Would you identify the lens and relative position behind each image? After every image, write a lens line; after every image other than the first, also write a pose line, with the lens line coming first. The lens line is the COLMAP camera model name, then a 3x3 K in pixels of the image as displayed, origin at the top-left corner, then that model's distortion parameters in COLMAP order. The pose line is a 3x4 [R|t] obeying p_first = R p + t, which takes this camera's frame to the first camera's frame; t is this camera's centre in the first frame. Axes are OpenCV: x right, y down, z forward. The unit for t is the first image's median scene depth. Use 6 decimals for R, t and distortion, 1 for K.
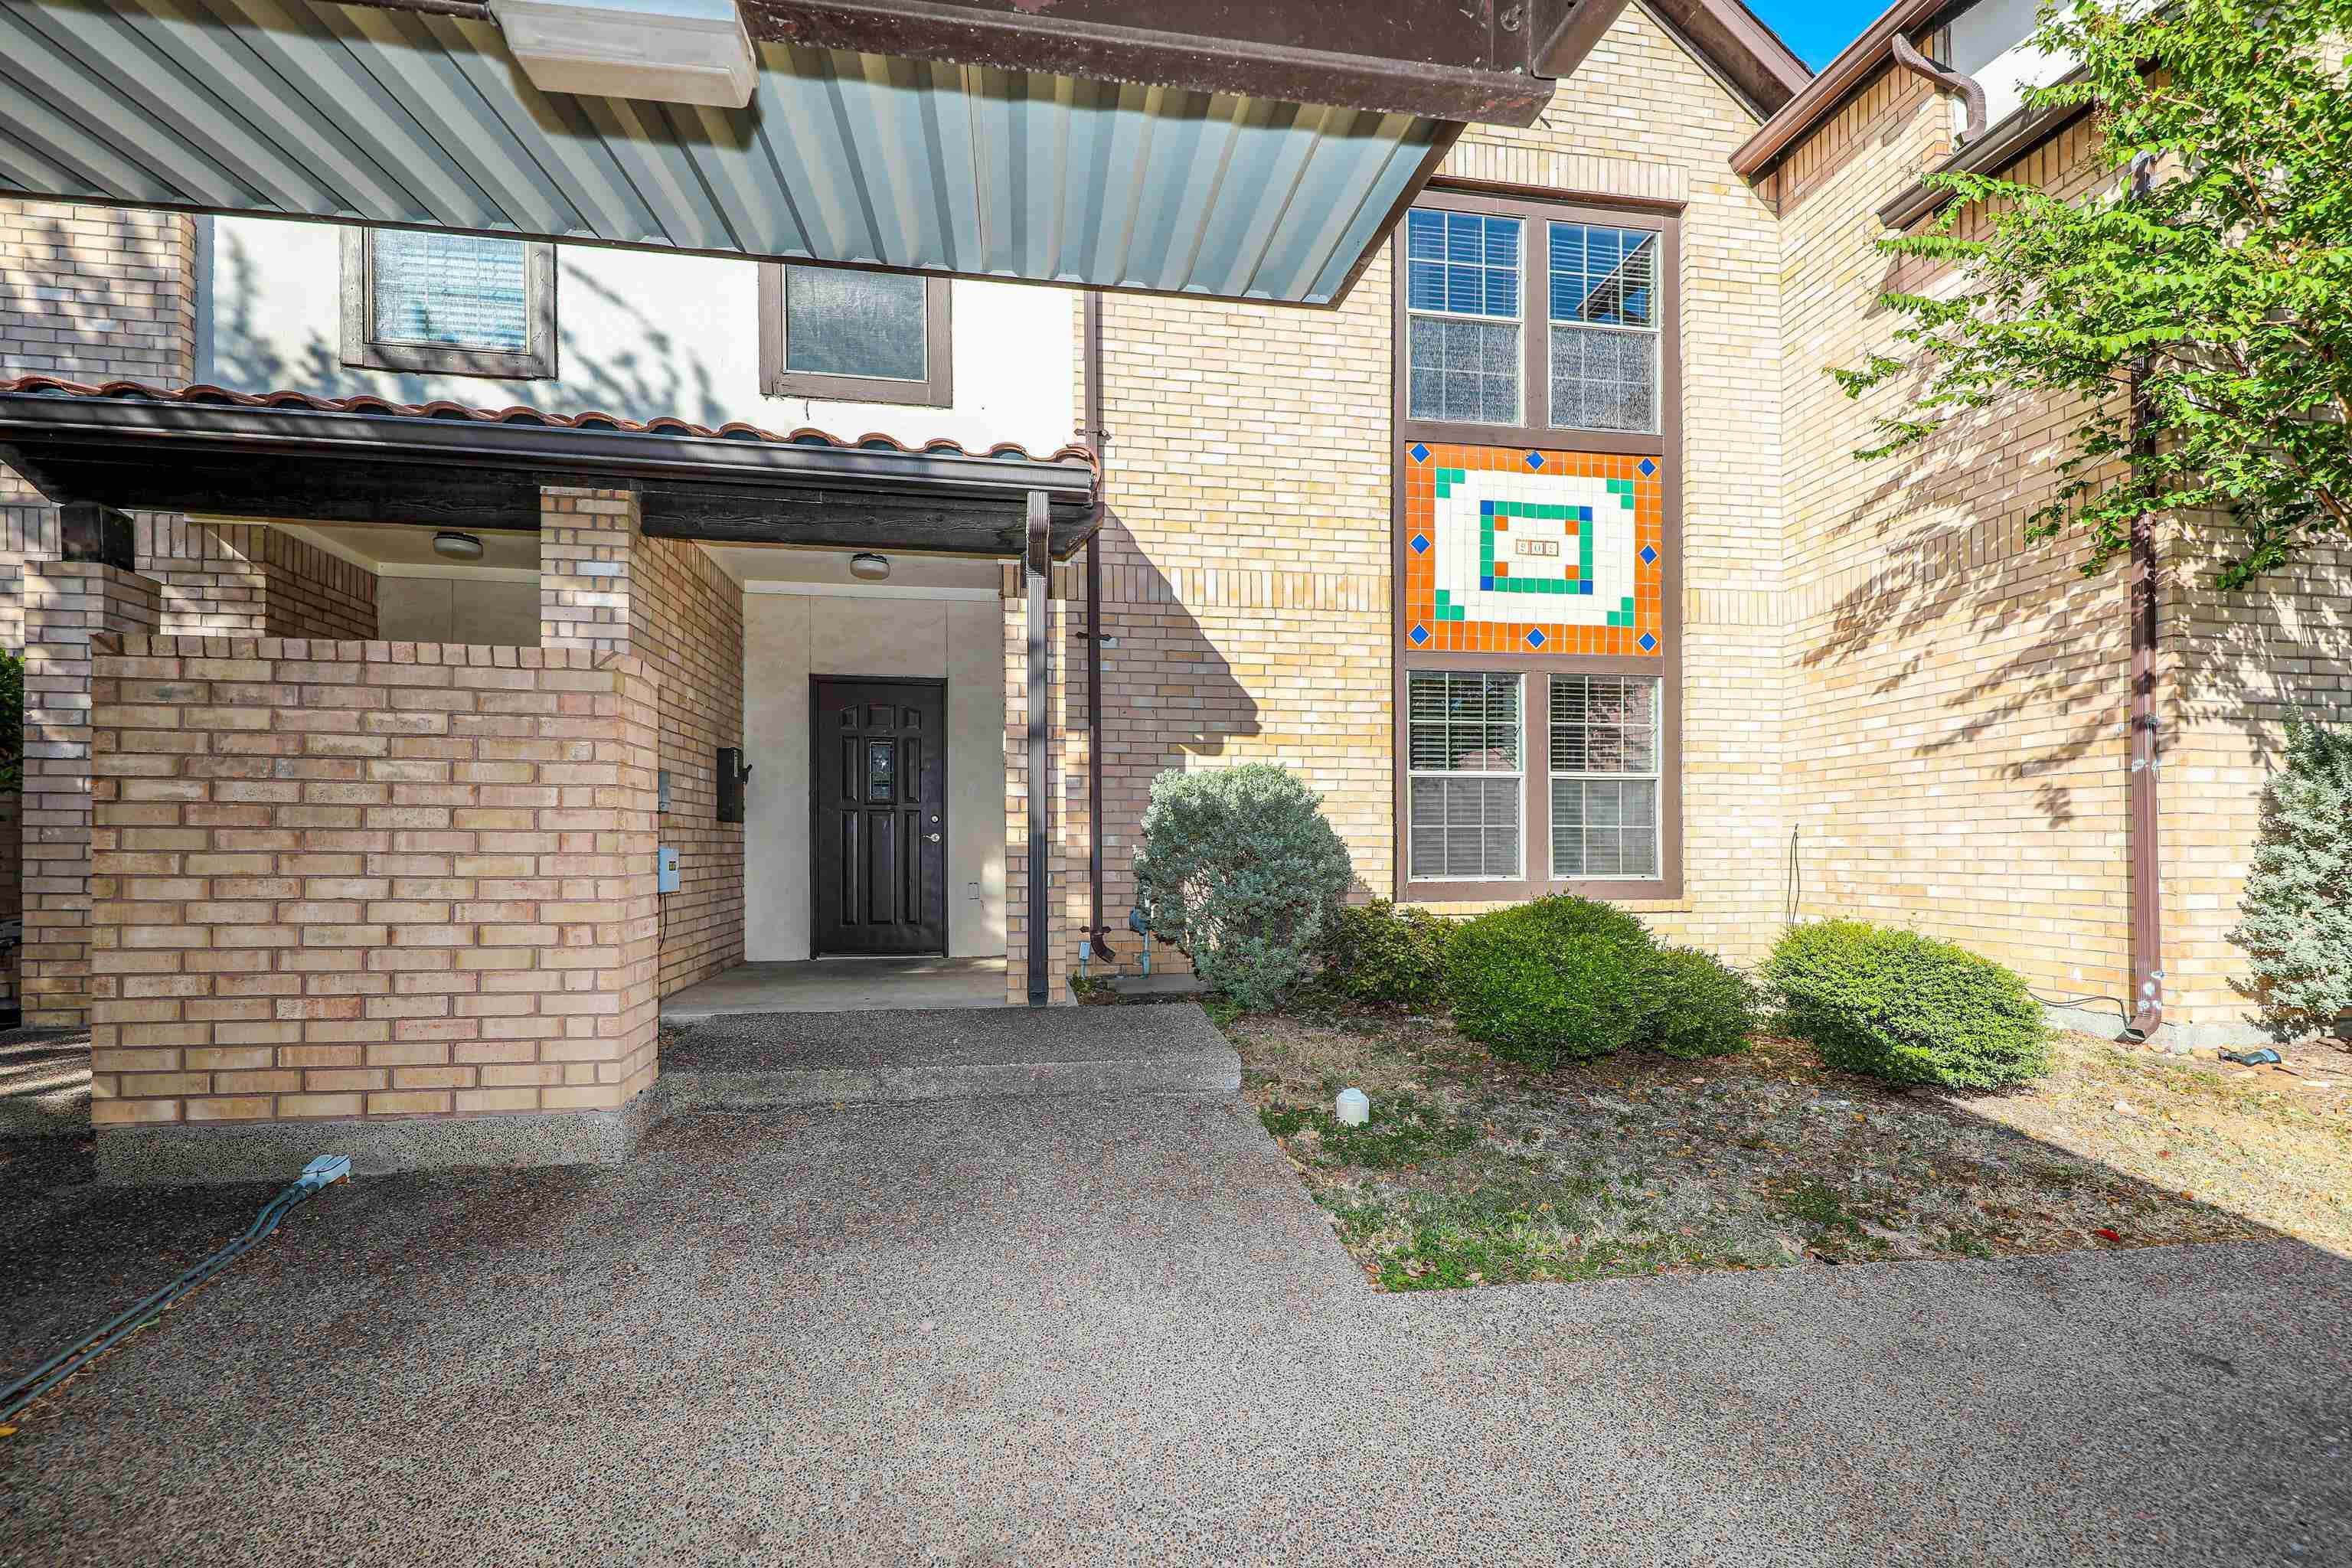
lens RADIAL K [[945.2, 0, 1097.7], [0, 945.2, 763.2], [0, 0, 1]] dist [0.000528, -0.000378]
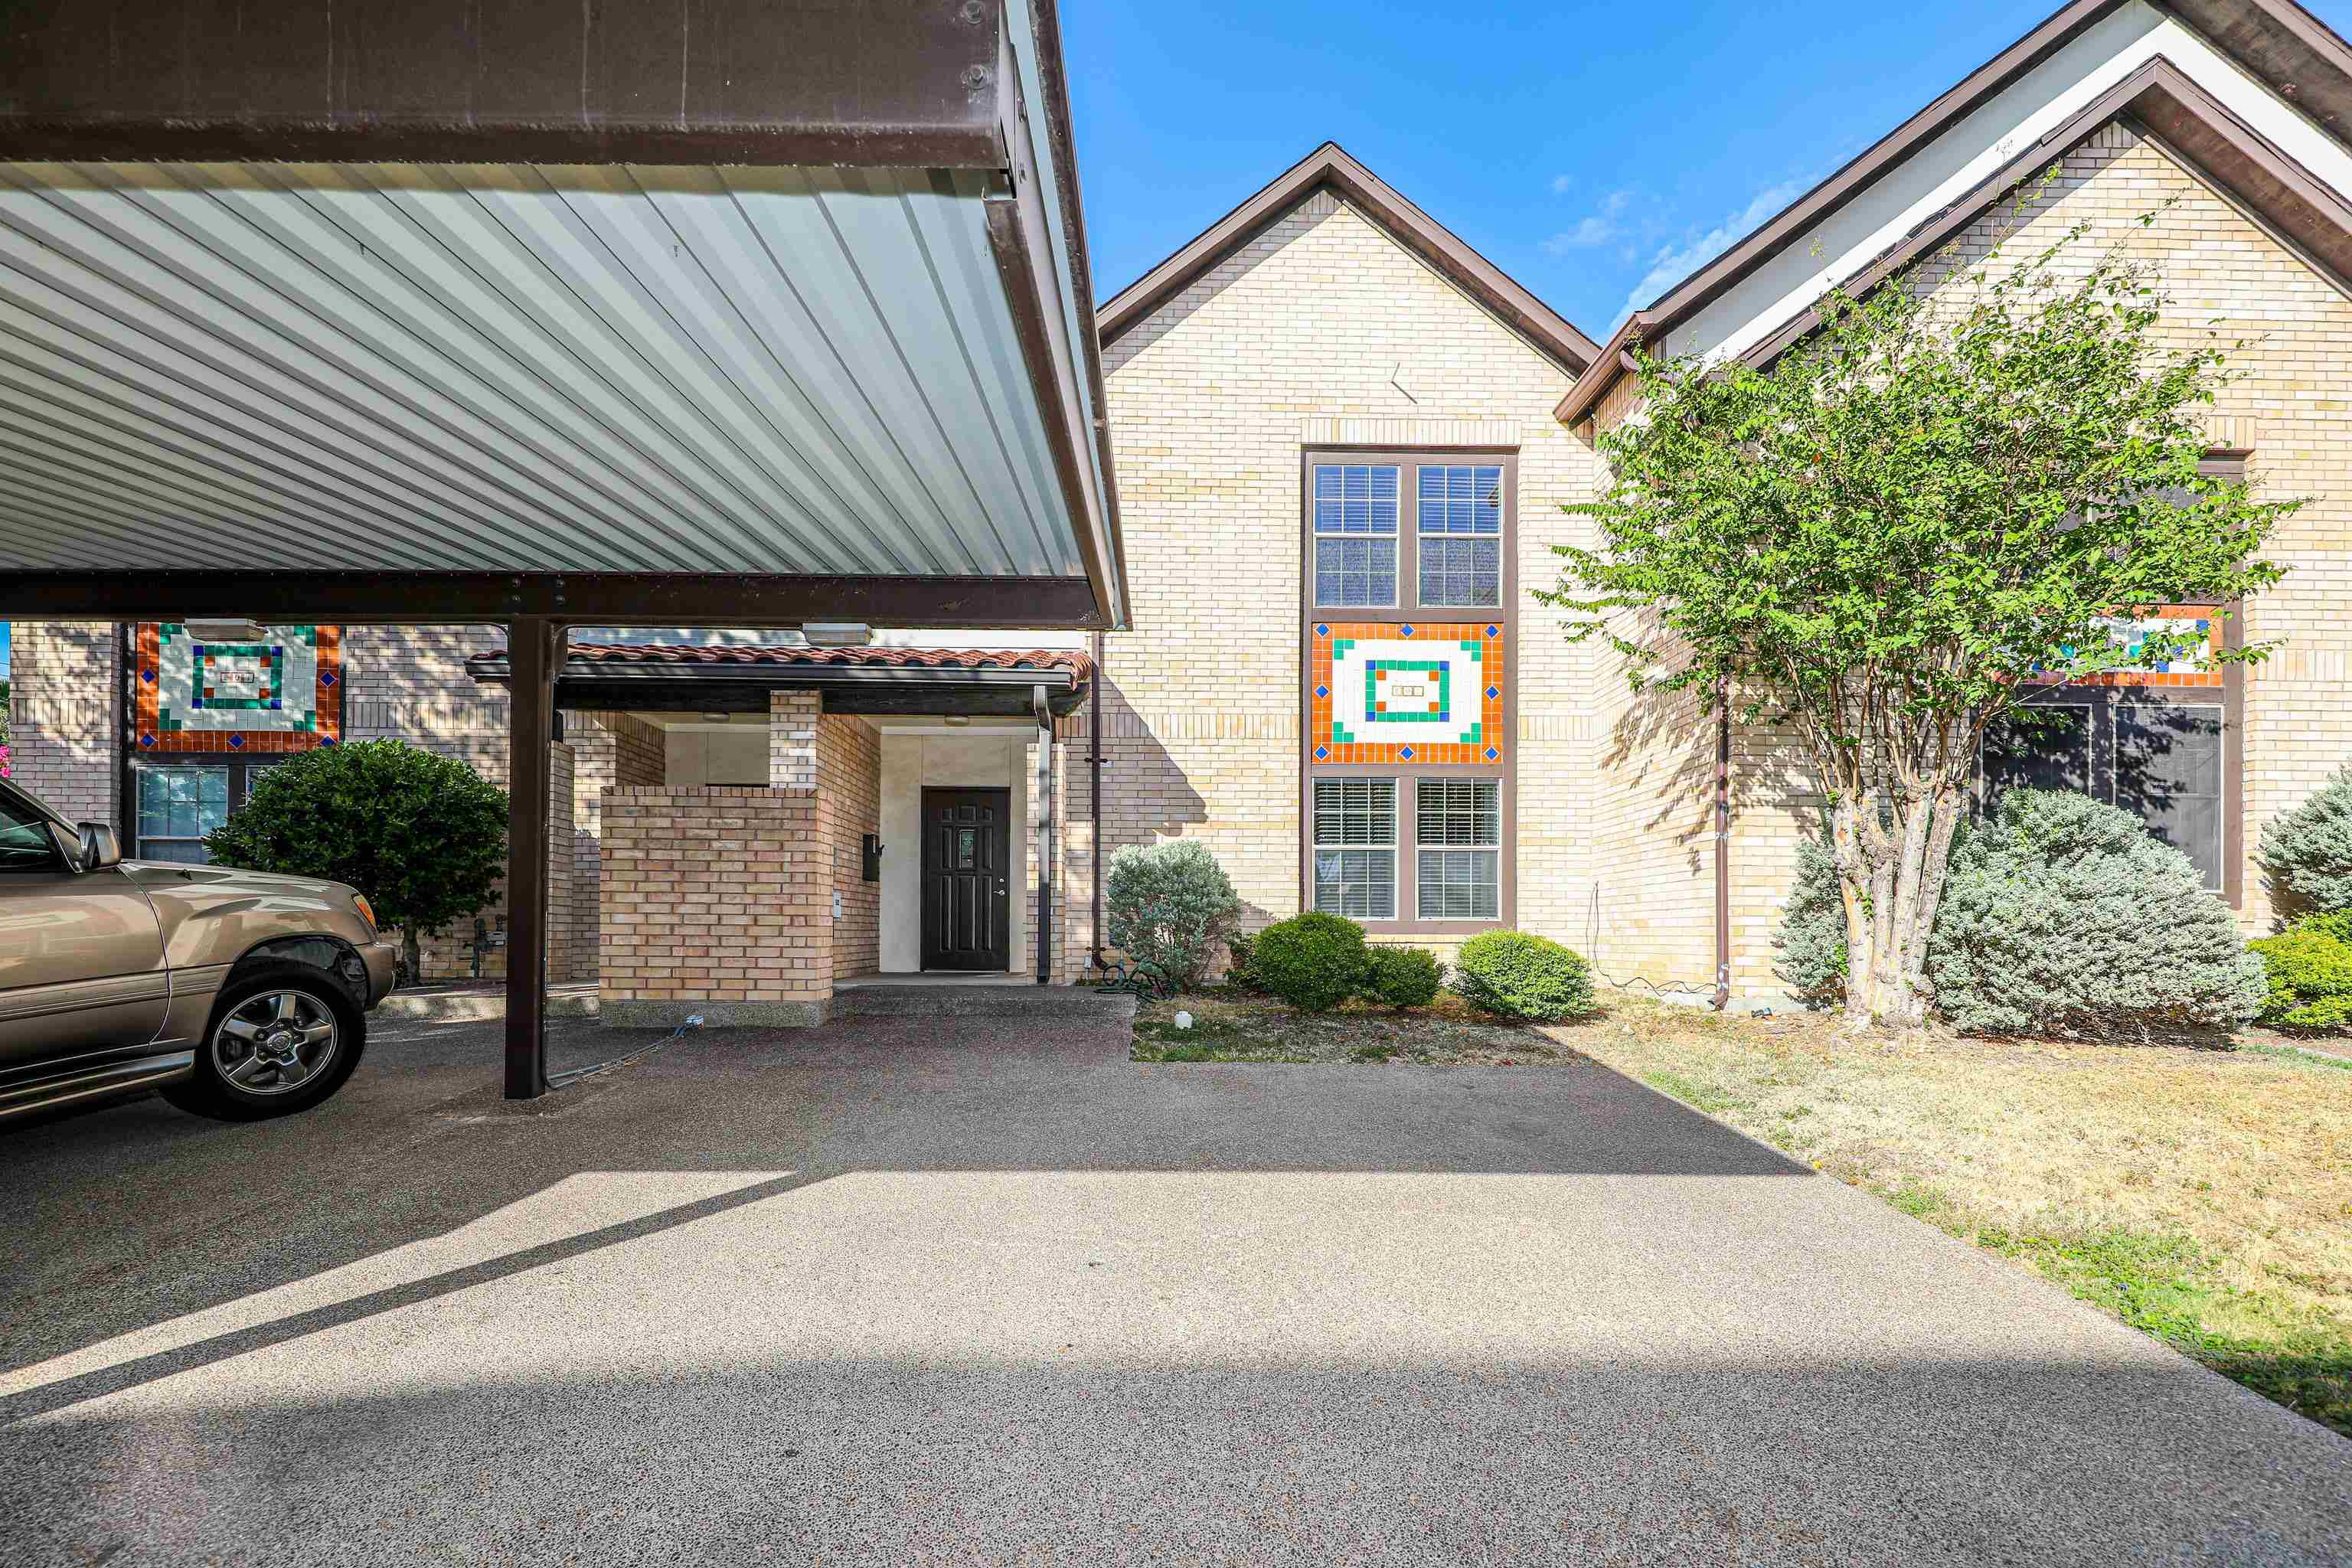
lens RADIAL K [[943.1, 0, 1120.9], [0, 943.1, 790.6], [0, 0, 1]] dist [0.000613, -0.000097]
pose [[0.992673, -0.015813, -0.119794, 0.256000], [0.008345, 0.998005, -0.062588, 0.015212], [0.120545, 0.061130, 0.990824, -0.615109]]
